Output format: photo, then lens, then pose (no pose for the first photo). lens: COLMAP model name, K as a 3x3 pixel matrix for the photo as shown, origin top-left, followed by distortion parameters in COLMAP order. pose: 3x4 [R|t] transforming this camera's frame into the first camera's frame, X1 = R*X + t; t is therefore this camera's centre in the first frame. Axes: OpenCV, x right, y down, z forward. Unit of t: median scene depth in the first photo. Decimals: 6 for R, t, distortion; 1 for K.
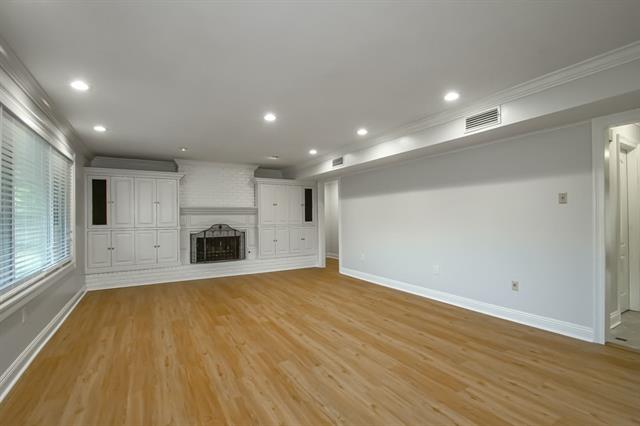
lens RADIAL K [[291.4, 0, 310.4], [0, 291.4, 207.3], [0, 0, 1]] dist [-0.012033, -0.000831]
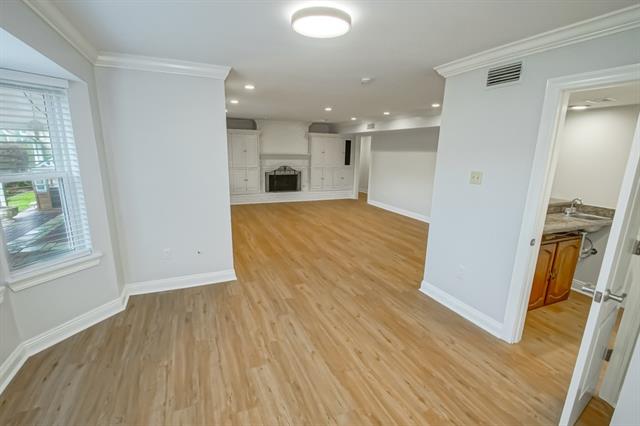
lens RADIAL K [[291.4, 0, 306.5], [0, 291.4, 210.7], [0, 0, 1]] dist [-0.012033, -0.000831]
pose [[0.990079, 0.050646, -0.131068, -0.005944], [-0.017743, 0.970379, 0.240935, -0.077356], [0.139388, -0.236220, 0.961650, -0.420440]]
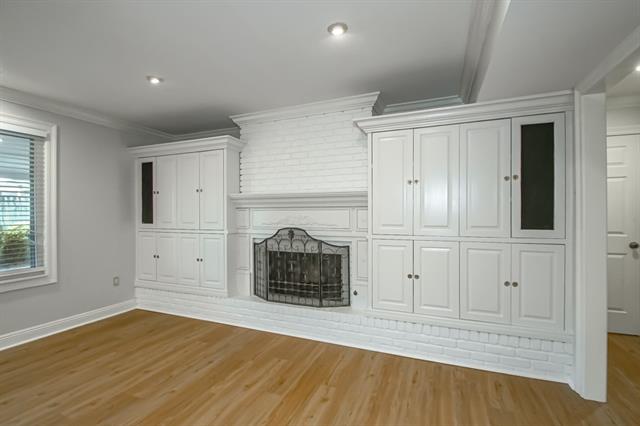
lens RADIAL K [[291.4, 0, 318.1], [0, 291.4, 216.6], [0, 0, 1]] dist [-0.012033, -0.000831]
pose [[0.616586, 0.011284, -0.787207, 0.110567], [0.021811, 0.999269, 0.031408, 0.024891], [0.786985, -0.036536, 0.615889, 0.742949]]
